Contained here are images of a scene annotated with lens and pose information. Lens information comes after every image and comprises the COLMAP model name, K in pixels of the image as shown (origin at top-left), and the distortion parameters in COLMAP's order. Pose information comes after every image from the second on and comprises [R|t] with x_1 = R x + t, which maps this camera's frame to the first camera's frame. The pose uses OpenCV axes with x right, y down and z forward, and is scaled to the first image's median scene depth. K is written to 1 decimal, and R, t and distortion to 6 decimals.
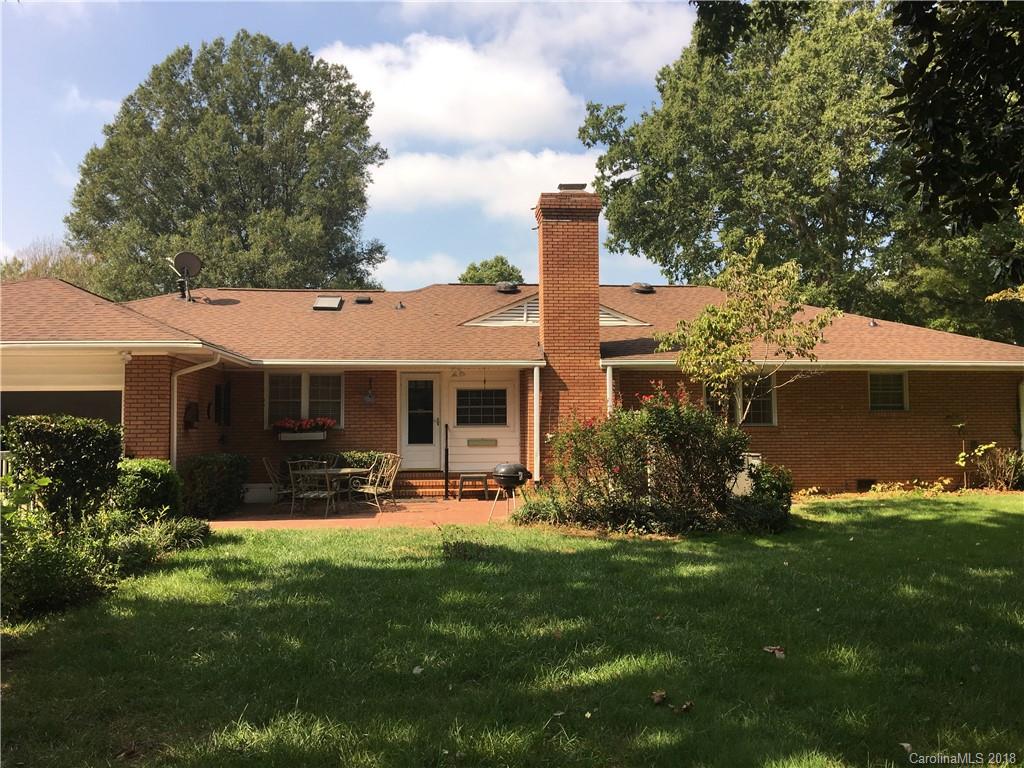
lens RADIAL K [[864.8, 0, 511.9], [0, 864.8, 384.5], [0, 0, 1]] dist [0.056313, -0.029406]
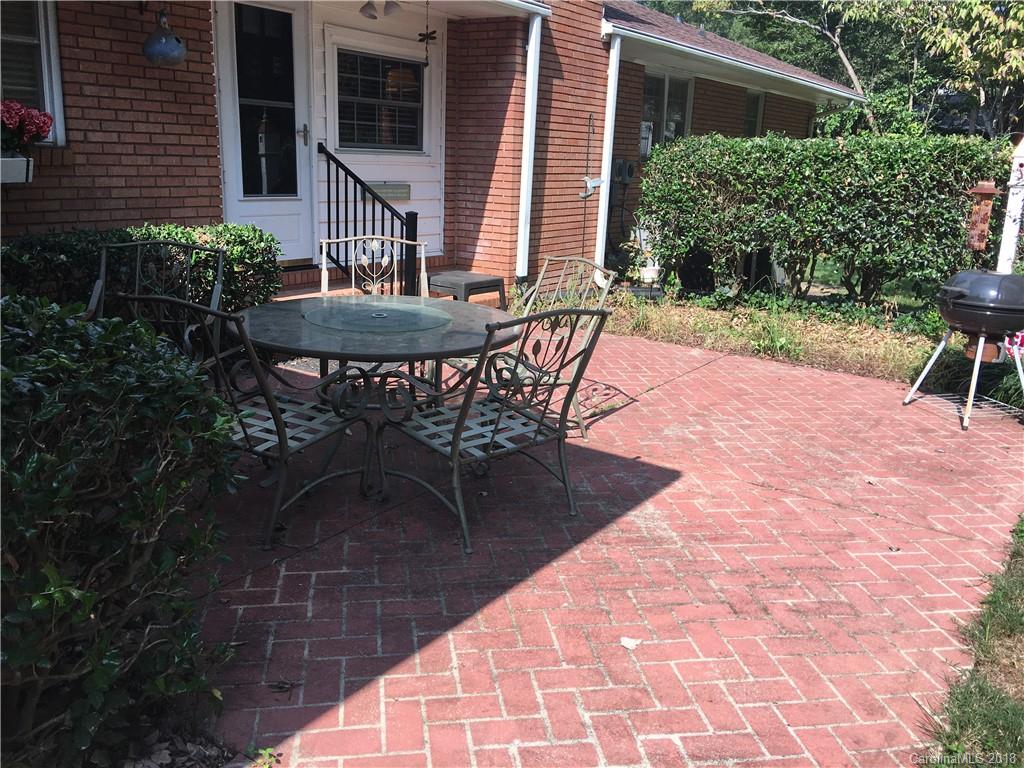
lens RADIAL K [[864.8, 0, 519.0], [0, 864.8, 381.3], [0, 0, 1]] dist [0.056313, -0.029406]
pose [[0.638446, -0.166666, 0.751404, -0.327521], [-0.077347, 0.957437, 0.278085, 0.032701], [-0.765770, -0.235661, 0.598381, 0.671715]]
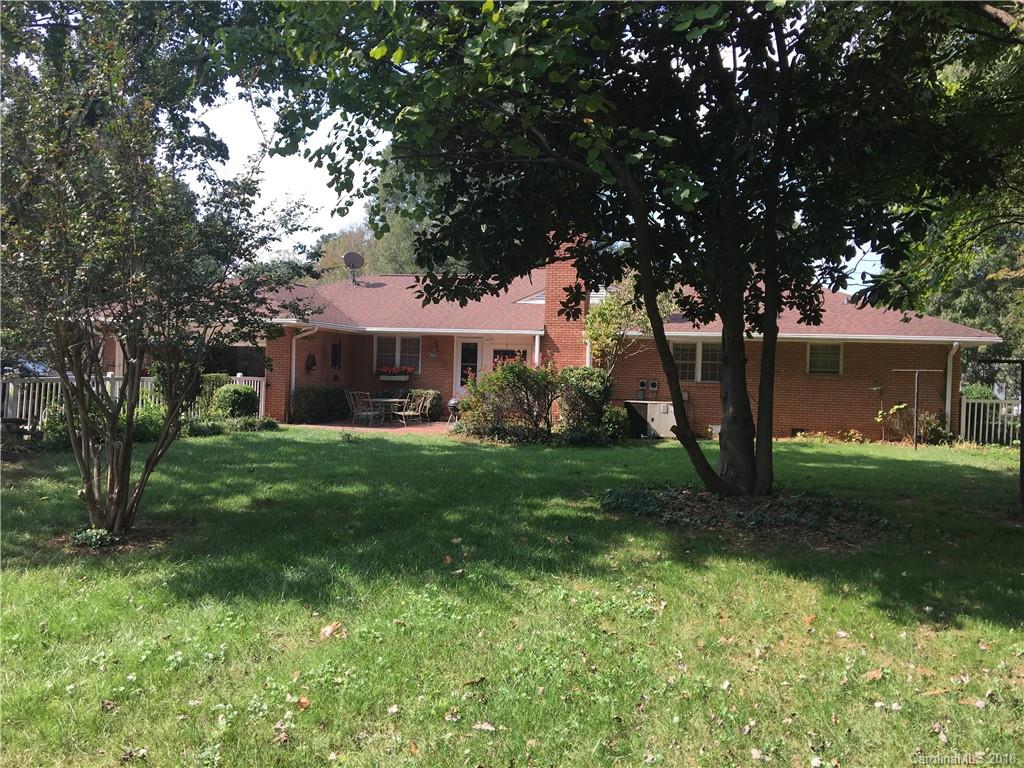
lens RADIAL K [[864.8, 0, 512.3], [0, 864.8, 383.3], [0, 0, 1]] dist [0.056313, -0.029406]
pose [[0.927152, 0.038676, -0.372683, 0.501675], [-0.016781, 0.997946, 0.061817, -0.027660], [0.374308, -0.051059, 0.925897, -0.320590]]
